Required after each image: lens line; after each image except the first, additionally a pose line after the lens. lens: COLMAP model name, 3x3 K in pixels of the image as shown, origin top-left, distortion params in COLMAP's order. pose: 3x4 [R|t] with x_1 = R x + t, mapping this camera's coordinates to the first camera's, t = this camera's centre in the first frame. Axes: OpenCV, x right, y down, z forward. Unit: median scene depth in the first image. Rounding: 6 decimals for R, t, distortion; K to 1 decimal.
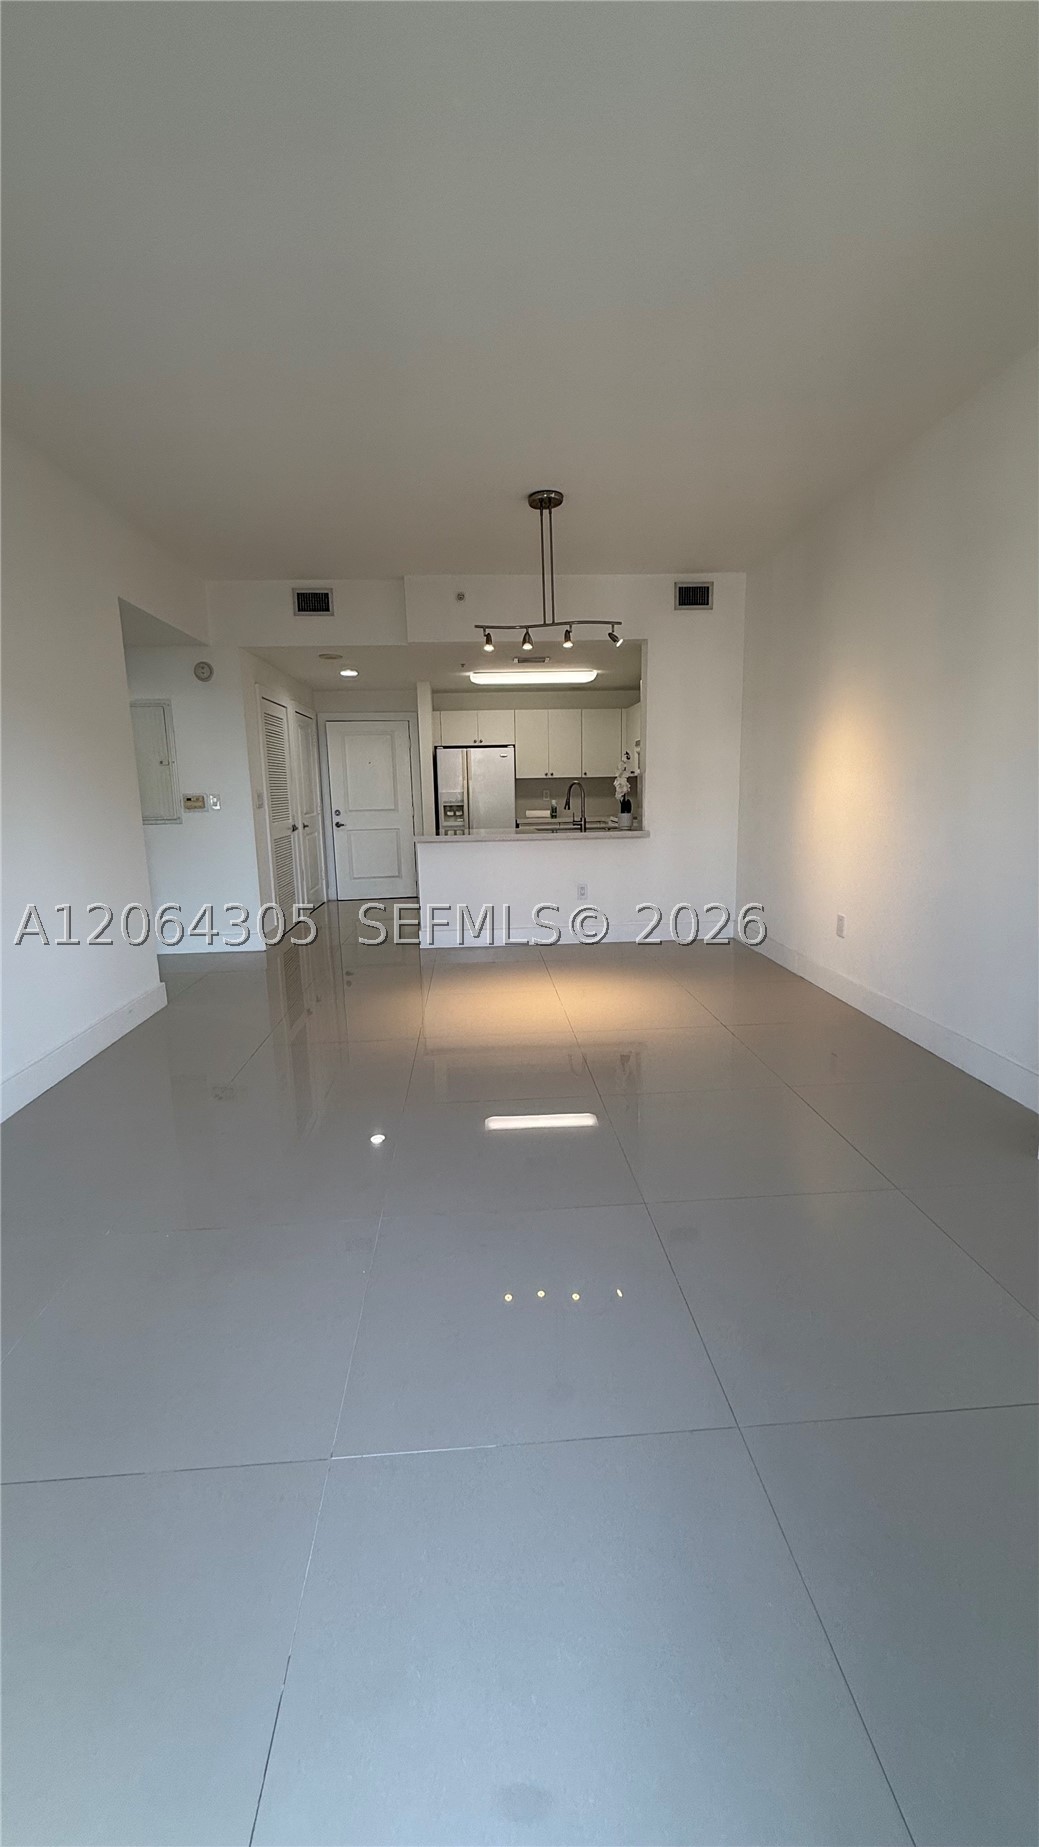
lens RADIAL K [[732.2, 0, 519.6], [0, 732.2, 916.8], [0, 0, 1]] dist [-0.001004, -0.000502]
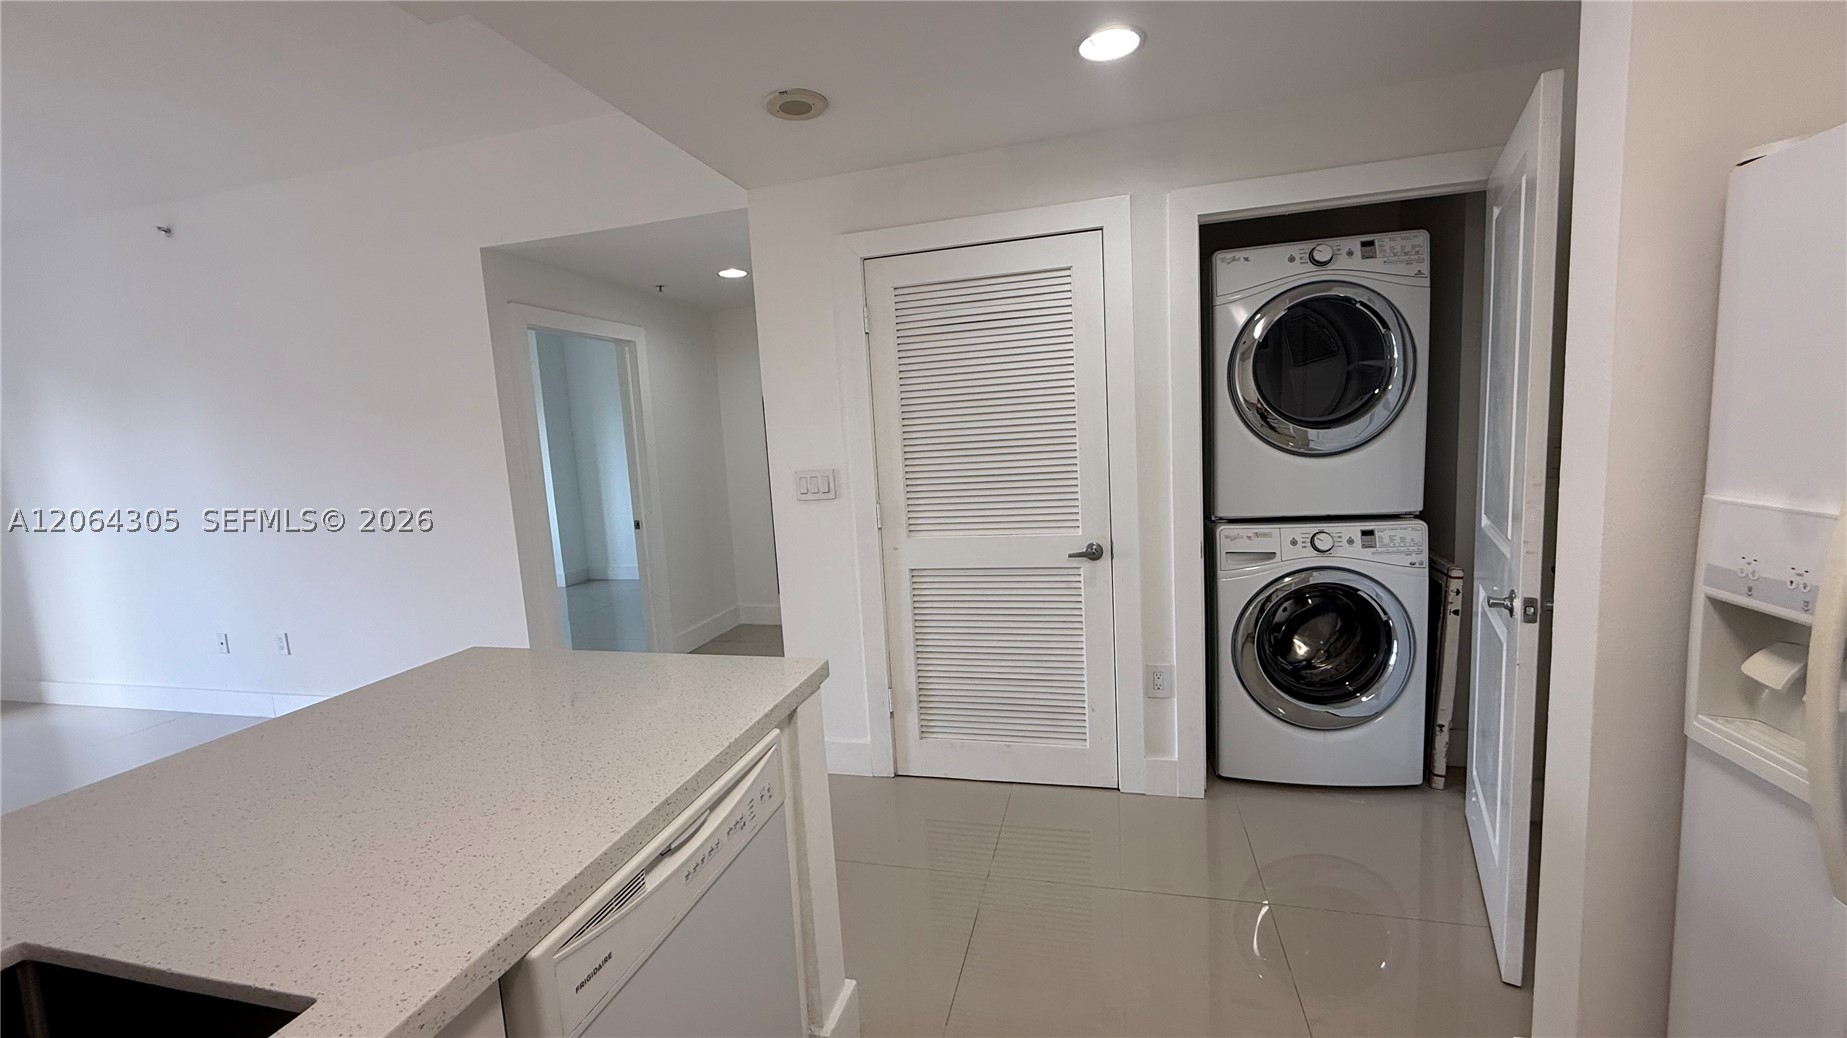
lens RADIAL K [[730.7, 0, 916.8], [0, 730.7, 522.7], [0, 0, 1]] dist [-0.001807, 0.000056]
pose [[-0.321426, 0.154160, -0.934302, 0.062708], [-0.102080, 0.975269, 0.196038, -0.177421], [0.941417, 0.158385, -0.297740, 0.907790]]
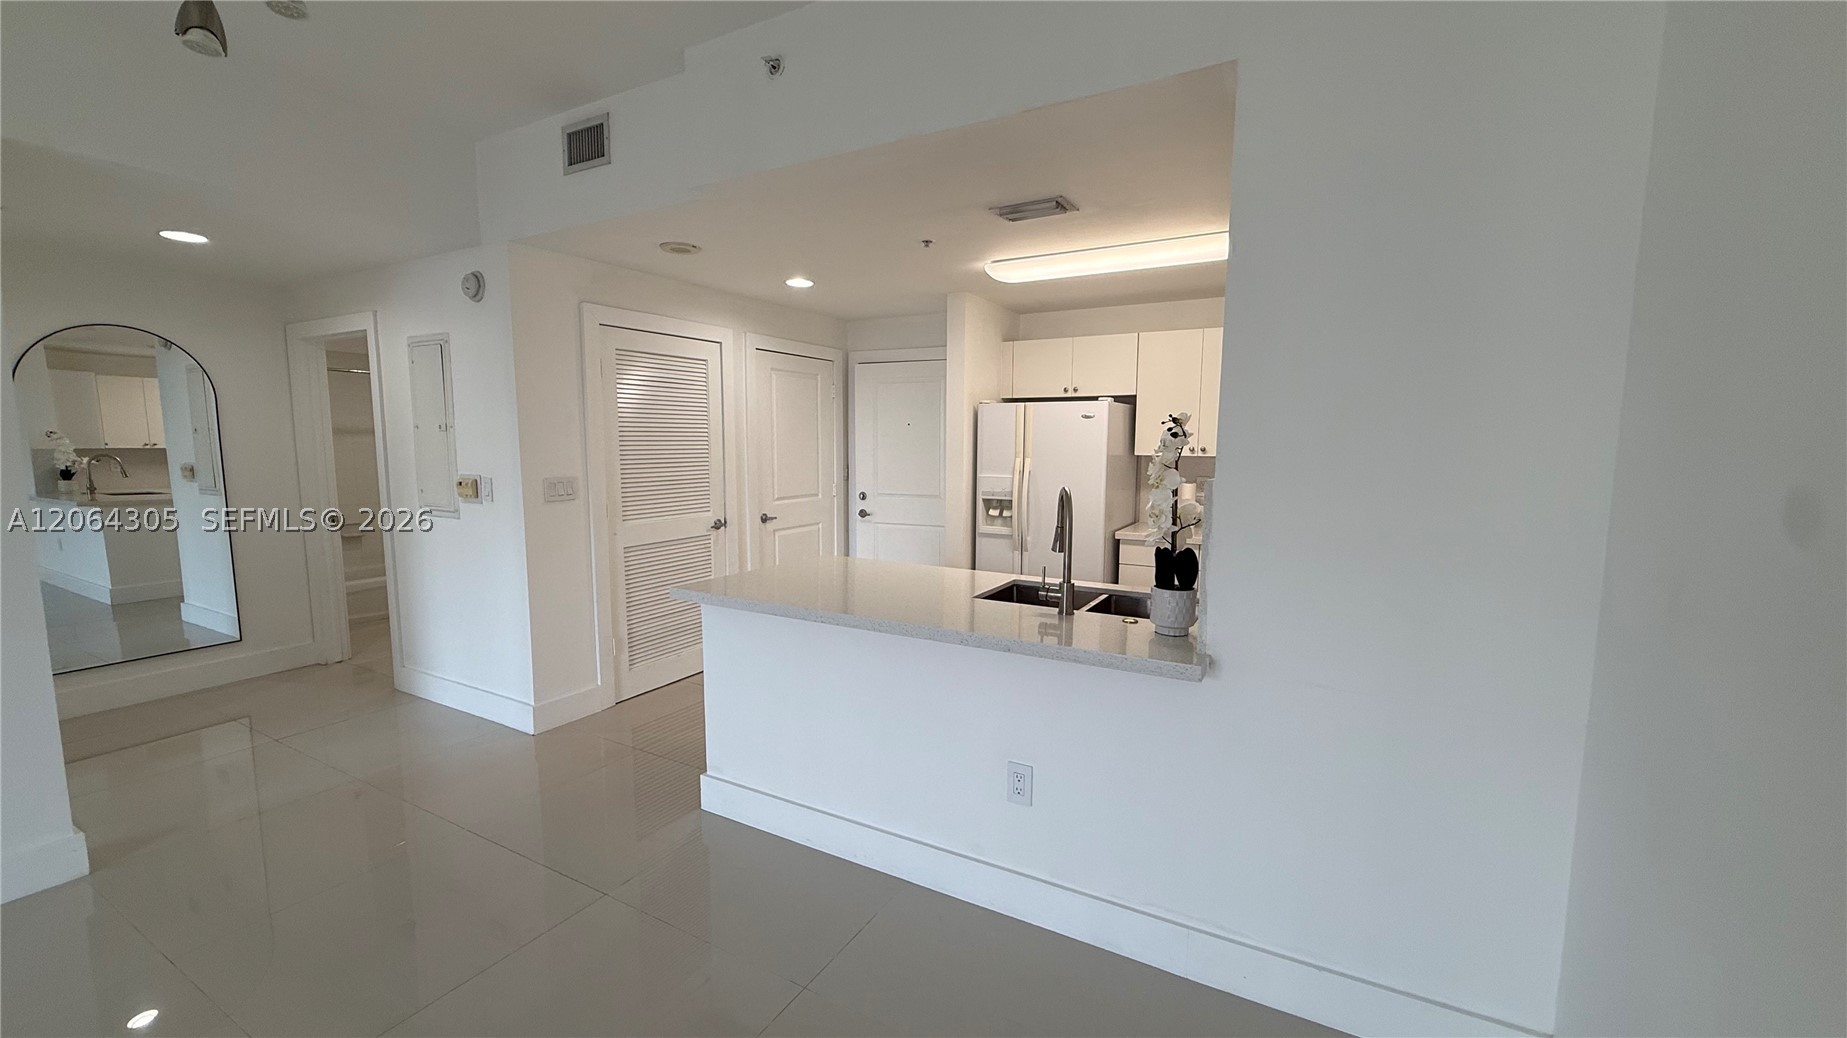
lens RADIAL K [[730.7, 0, 916.8], [0, 730.7, 522.7], [0, 0, 1]] dist [-0.001807, 0.000056]
pose [[0.832397, 0.088228, -0.547111, 0.175118], [-0.119314, 0.992625, -0.021457, -0.114378], [0.541183, 0.083139, 0.836785, 0.484360]]
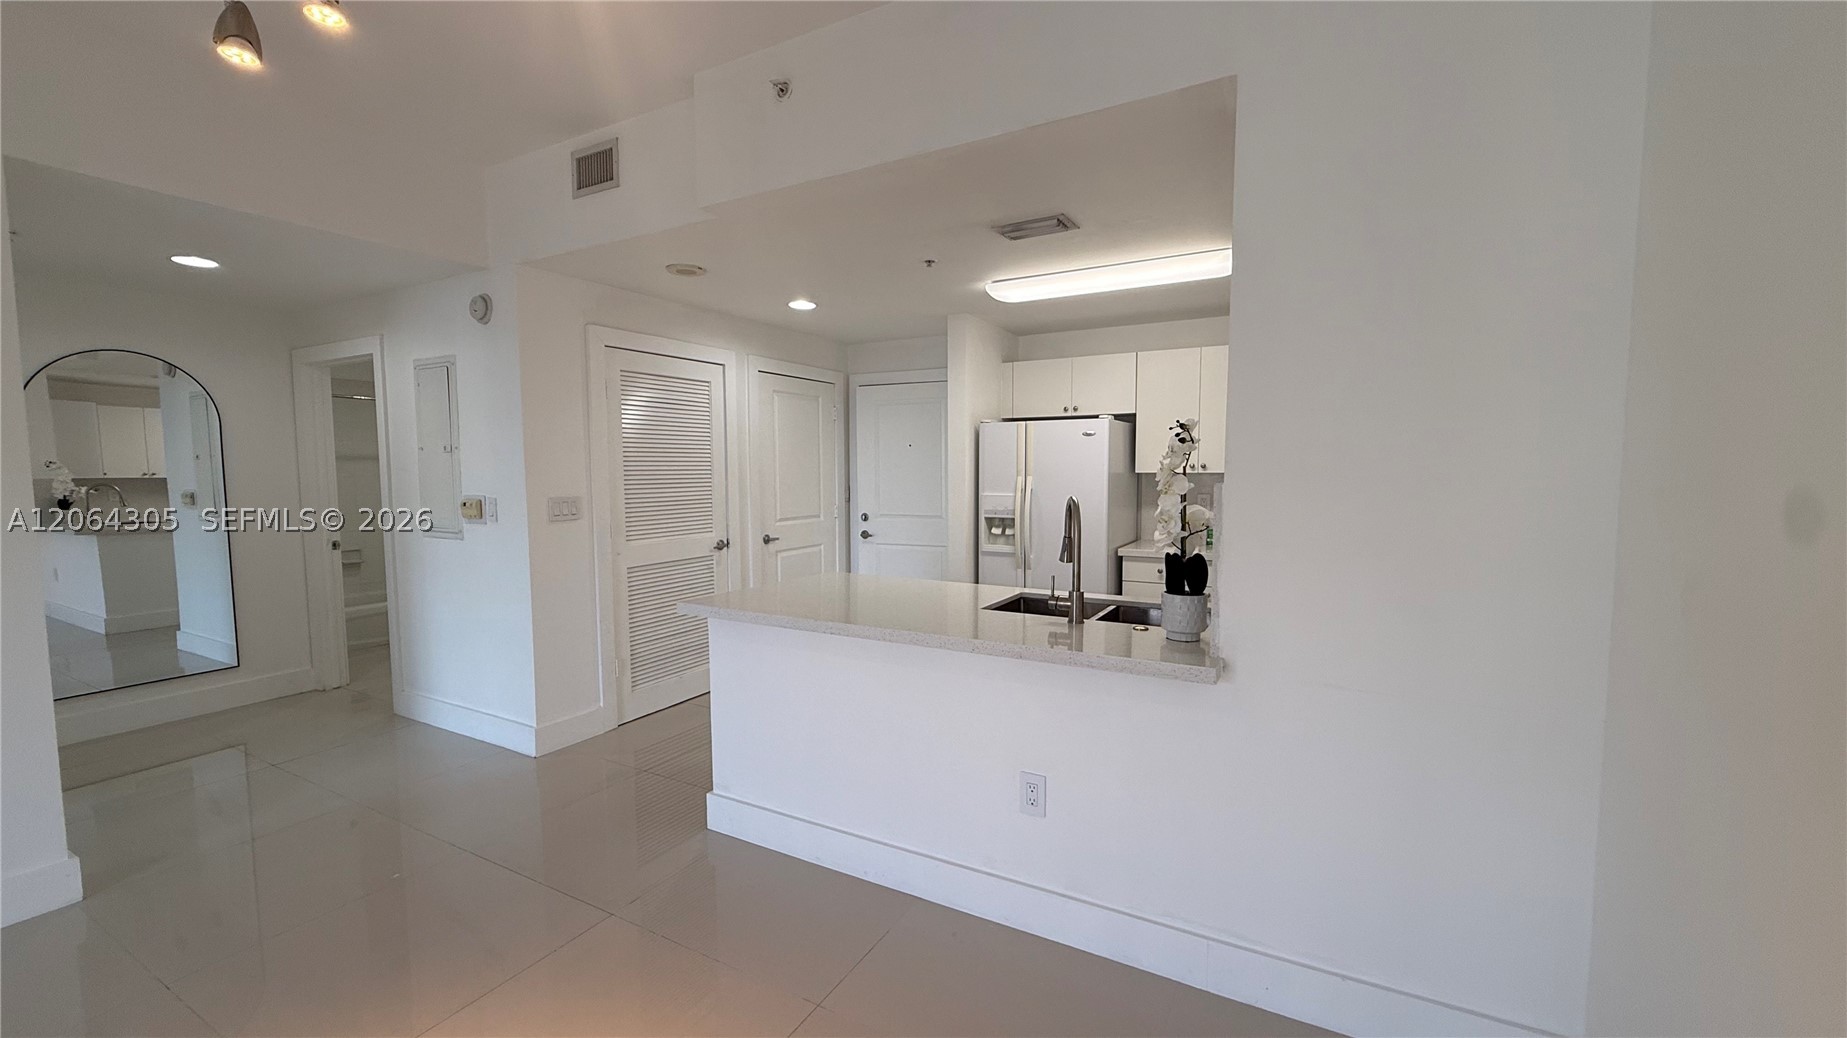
lens RADIAL K [[730.7, 0, 916.8], [0, 730.7, 522.7], [0, 0, 1]] dist [-0.001807, 0.000056]
pose [[0.835706, 0.059677, -0.545926, 0.171921], [-0.110298, 0.992062, -0.060400, -0.106442], [0.537987, 0.110691, 0.835654, 0.481664]]
